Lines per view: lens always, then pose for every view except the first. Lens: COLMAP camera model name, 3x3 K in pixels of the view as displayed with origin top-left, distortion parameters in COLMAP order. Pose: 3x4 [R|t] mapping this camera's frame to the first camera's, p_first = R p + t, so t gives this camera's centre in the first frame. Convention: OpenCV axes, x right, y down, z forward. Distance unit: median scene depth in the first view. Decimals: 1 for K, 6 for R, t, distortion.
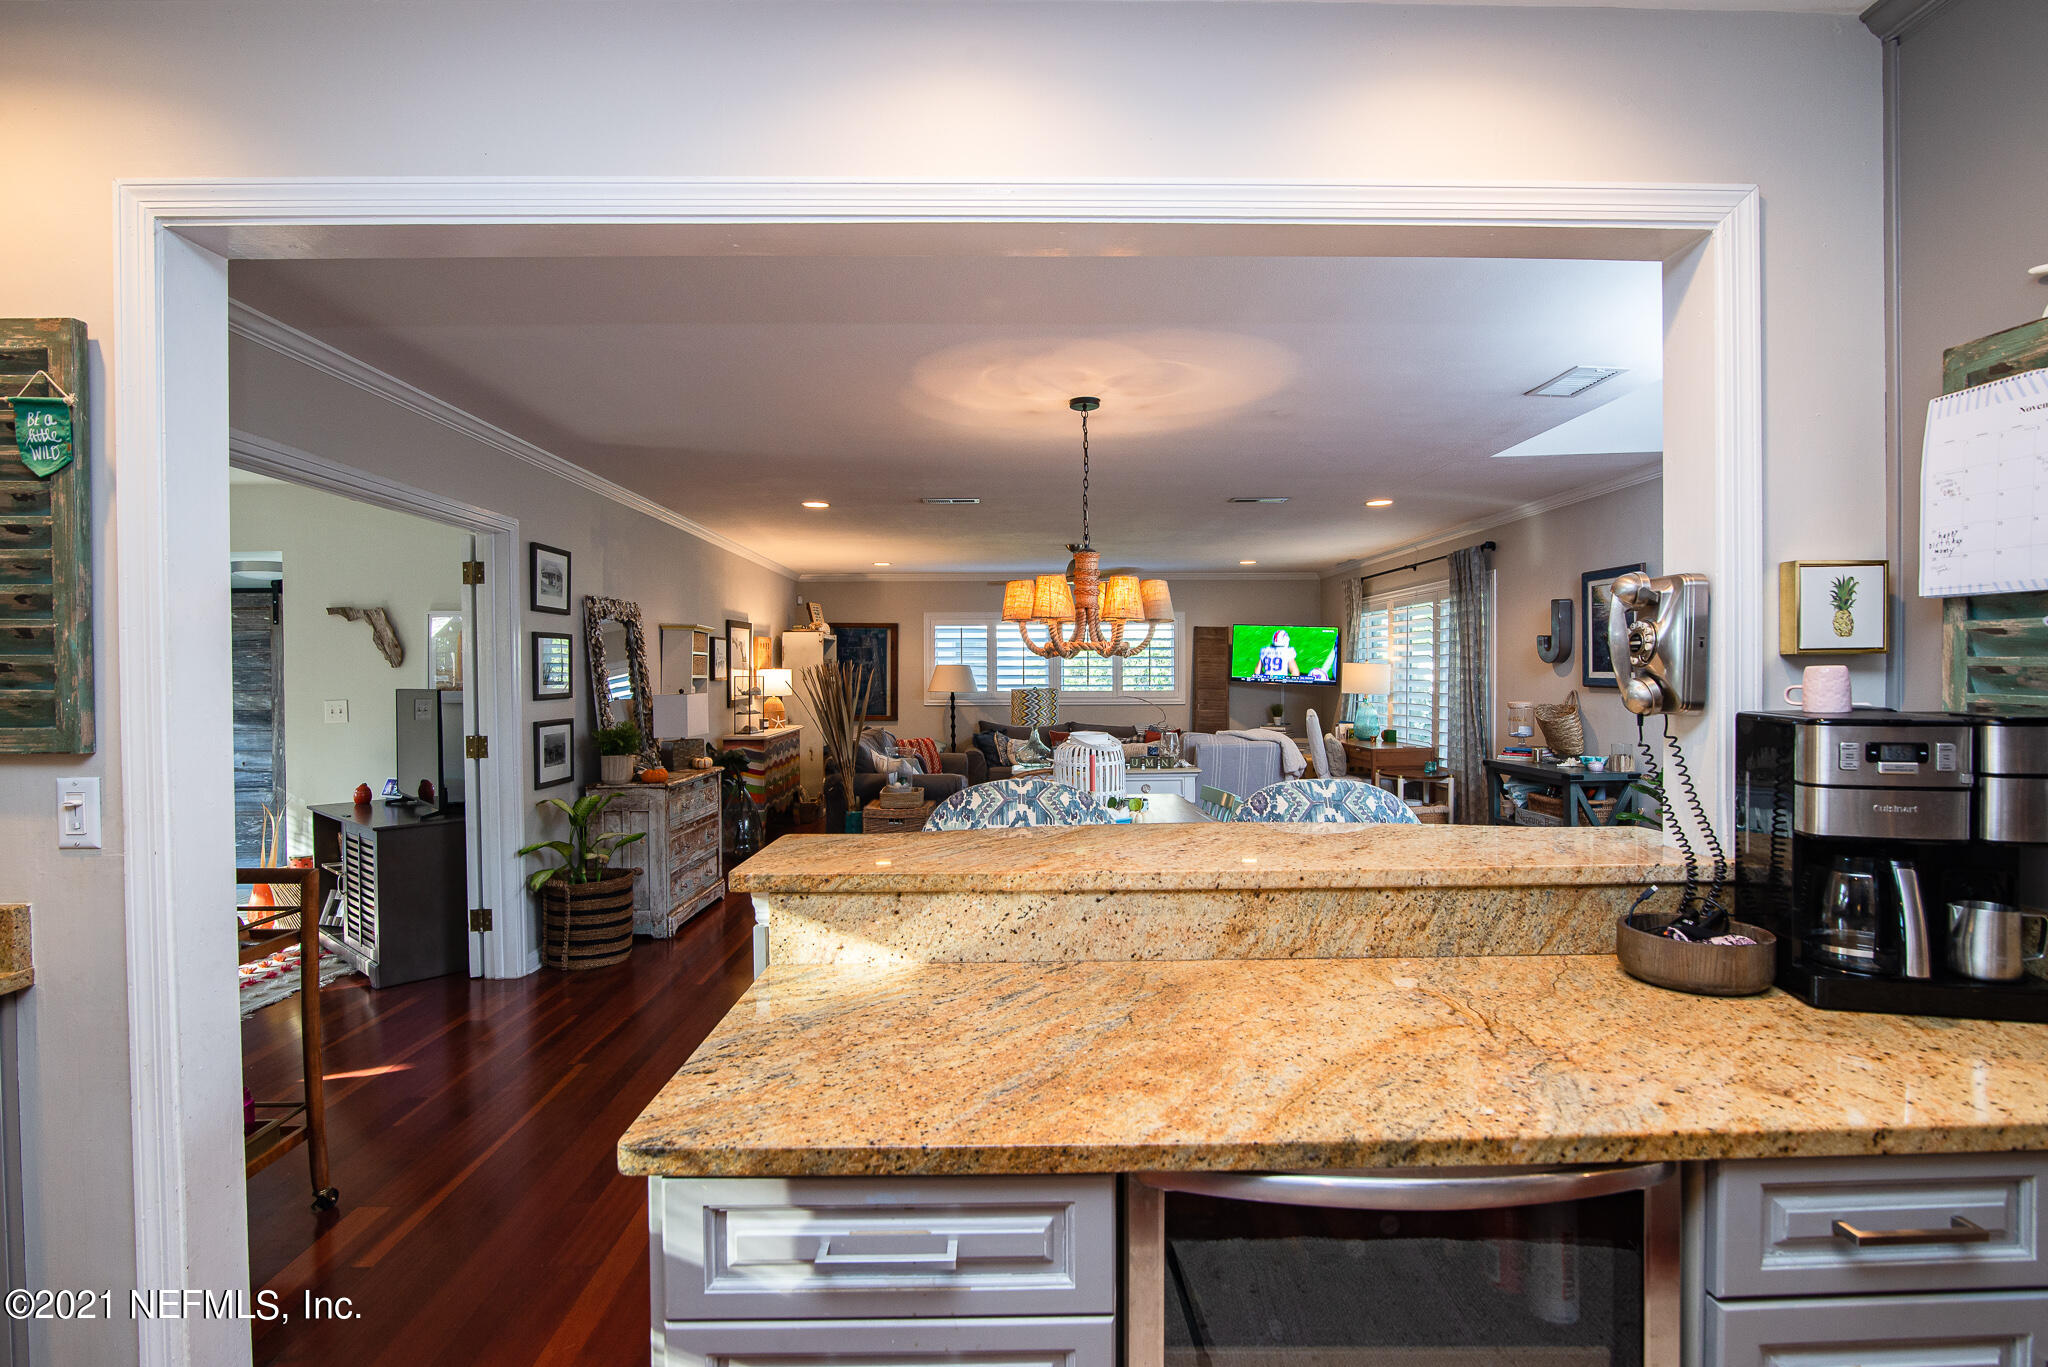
lens RADIAL K [[987.6, 0, 1020.8], [0, 987.6, 687.3], [0, 0, 1]] dist [-0.019695, 0.001230]
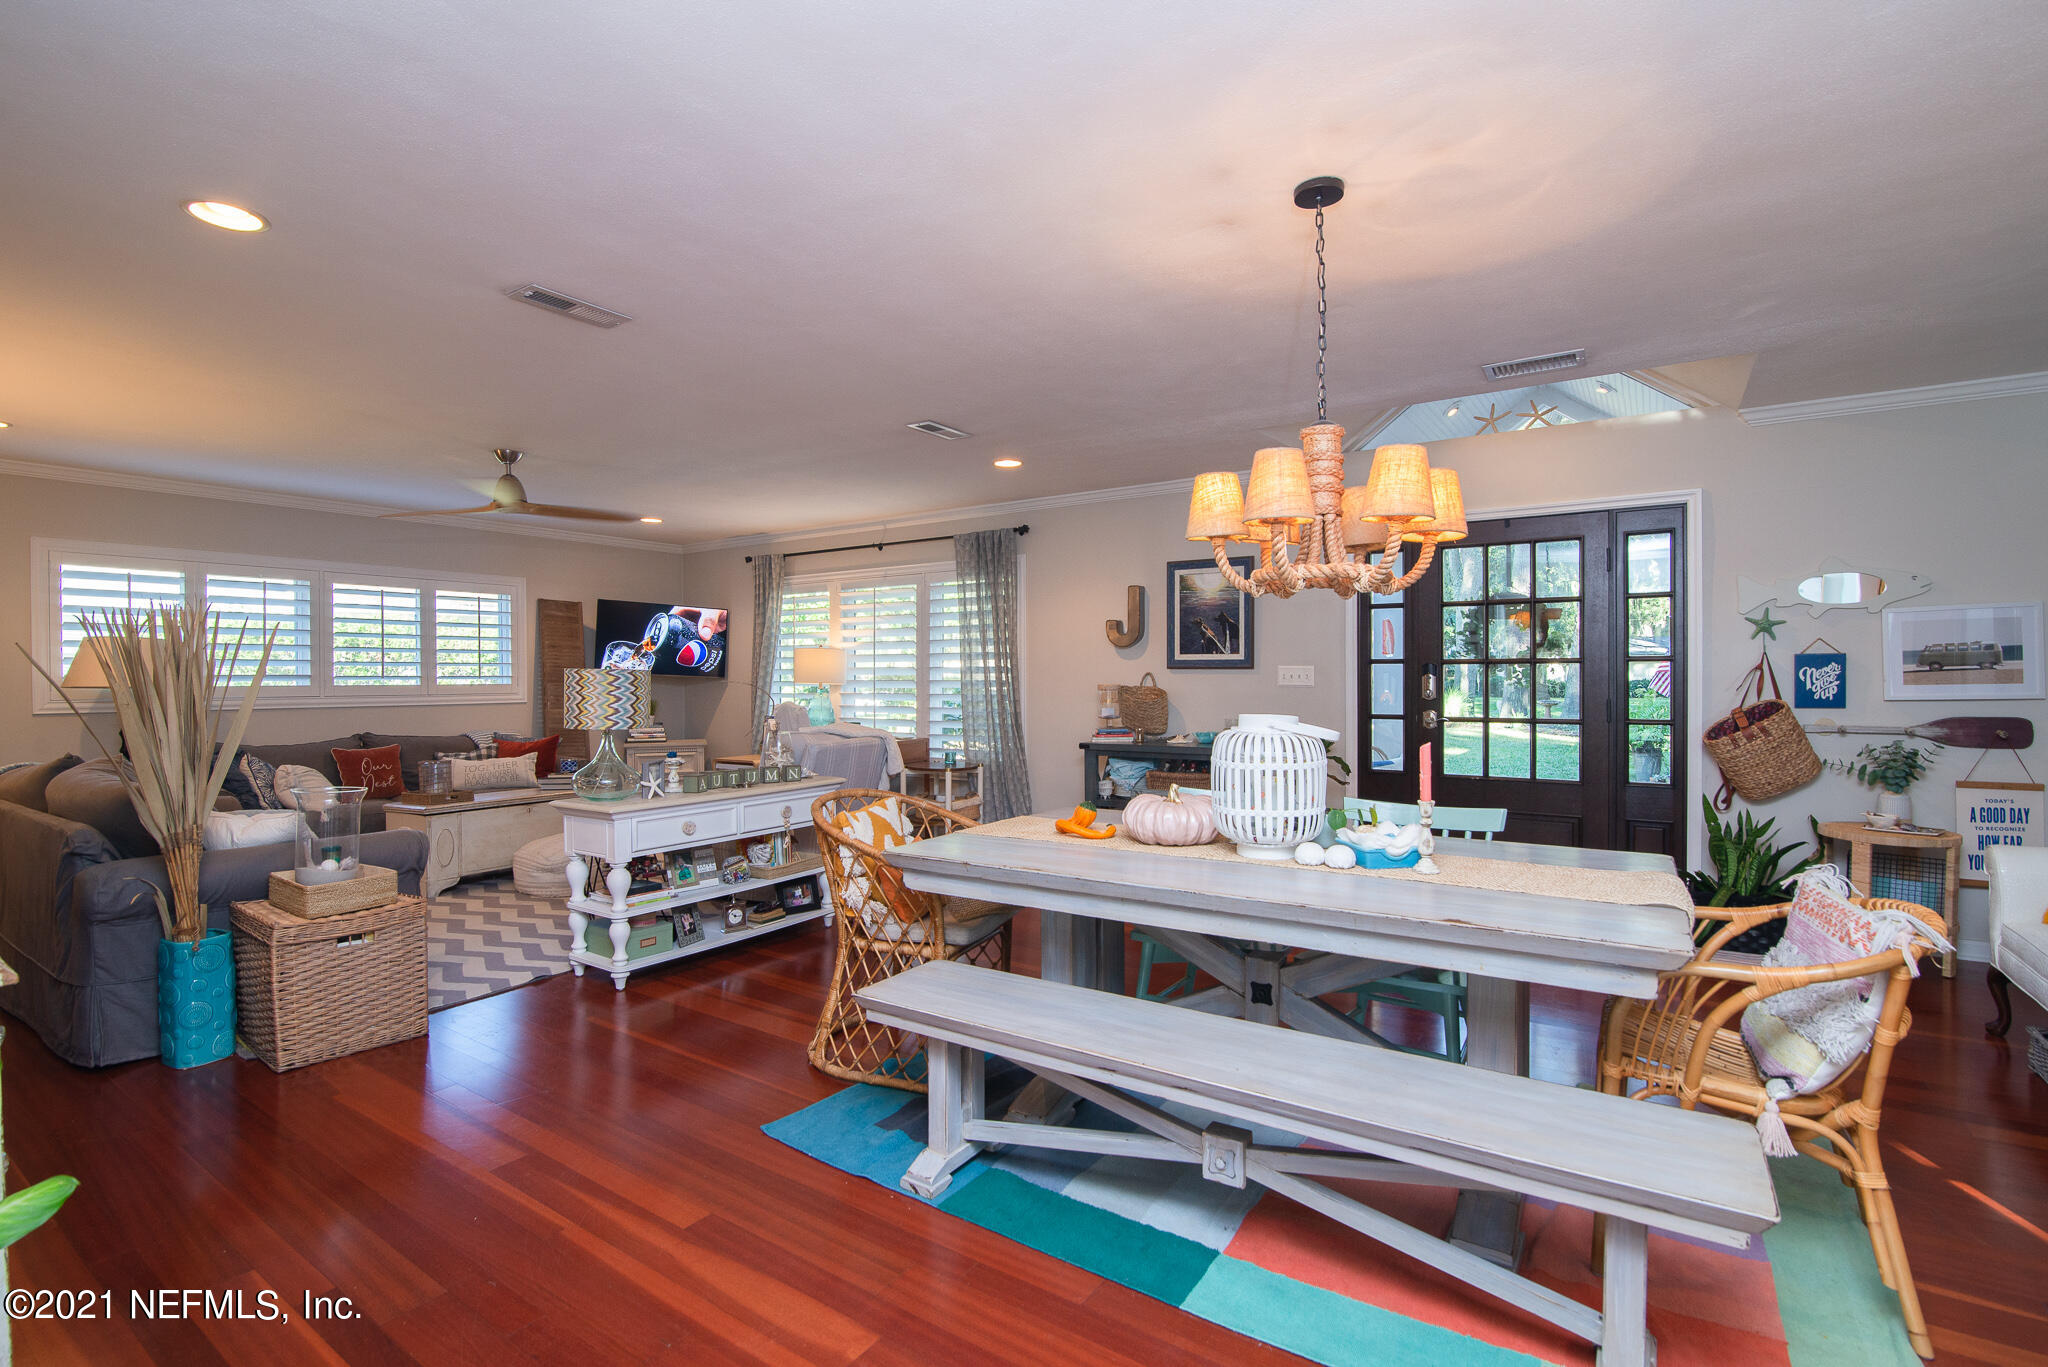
lens RADIAL K [[936.6, 0, 1026.1], [0, 936.6, 682.8], [0, 0, 1]] dist [-0.021537, 0.001456]
pose [[0.576652, -0.002897, 0.816985, -1.318755], [0.011375, 0.999925, -0.004484, 0.067542], [-0.816911, 0.011879, 0.576642, 2.024206]]
